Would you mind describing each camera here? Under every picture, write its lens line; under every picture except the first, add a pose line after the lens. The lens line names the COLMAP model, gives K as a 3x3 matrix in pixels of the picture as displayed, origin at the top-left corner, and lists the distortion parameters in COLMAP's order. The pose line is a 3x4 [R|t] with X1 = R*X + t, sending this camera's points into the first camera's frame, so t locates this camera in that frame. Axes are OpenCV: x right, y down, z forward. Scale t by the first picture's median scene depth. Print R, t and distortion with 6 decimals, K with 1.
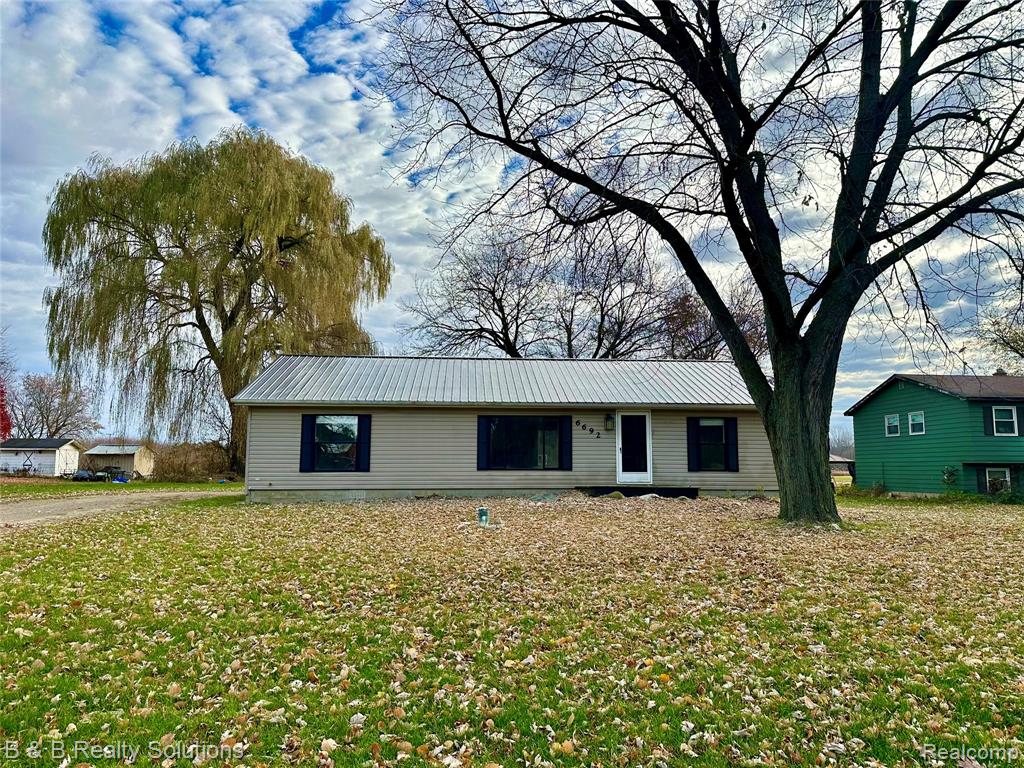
lens RADIAL K [[694.4, 0, 517.6], [0, 694.4, 381.0], [0, 0, 1]] dist [0.127944, -0.182527]
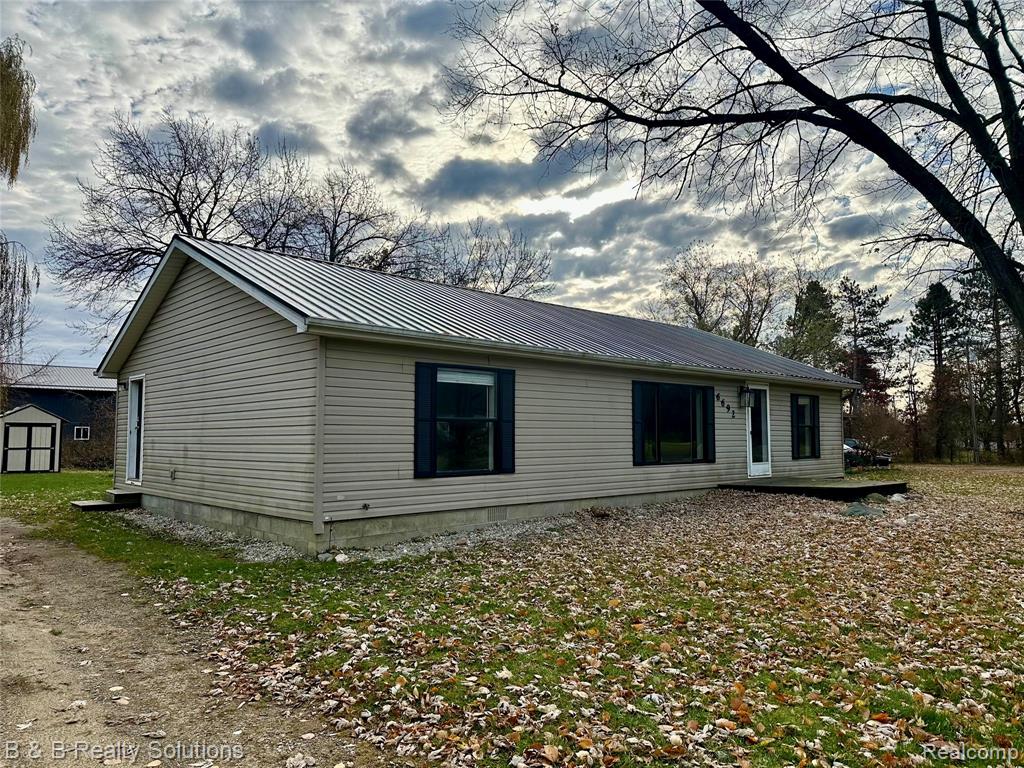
lens RADIAL K [[694.4, 0, 517.6], [0, 694.4, 381.0], [0, 0, 1]] dist [0.127944, -0.182527]
pose [[0.778258, 0.047649, 0.626135, -0.540375], [-0.089328, 0.995377, 0.035281, 0.036495], [-0.621559, -0.083389, 0.778916, 0.561431]]
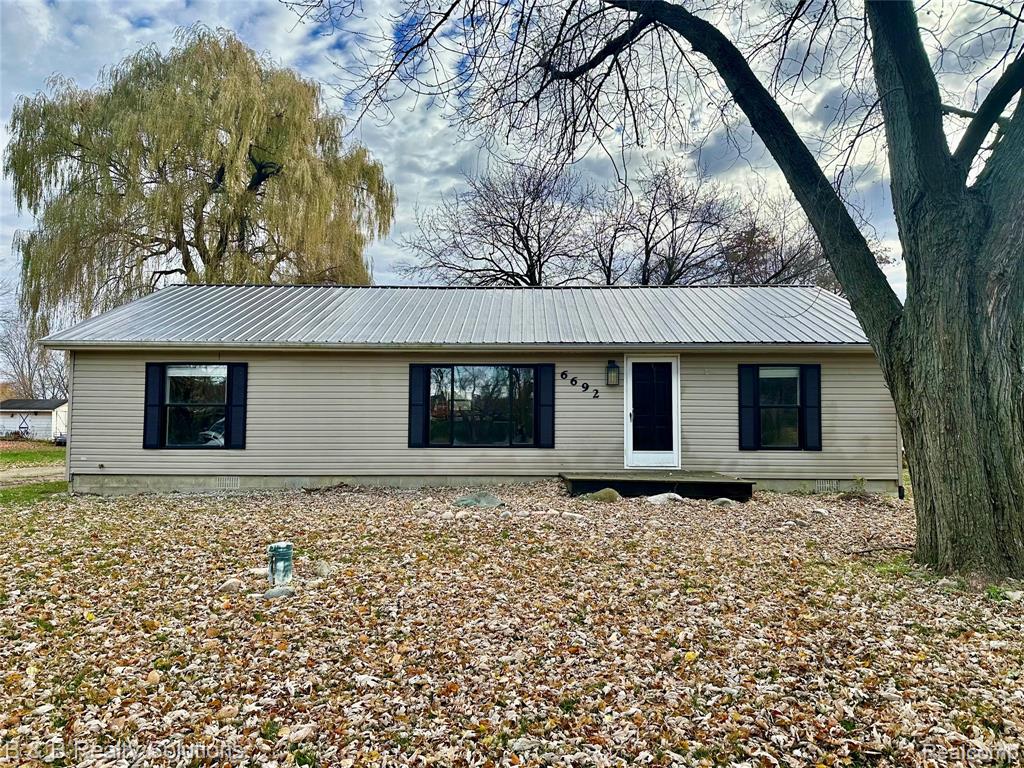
lens RADIAL K [[694.4, 0, 517.6], [0, 694.4, 381.0], [0, 0, 1]] dist [0.127944, -0.182527]
pose [[0.995923, -0.003335, -0.090145, 0.102148], [0.008309, 0.998460, 0.054856, 0.030351], [0.089824, -0.055381, 0.994417, 0.355879]]
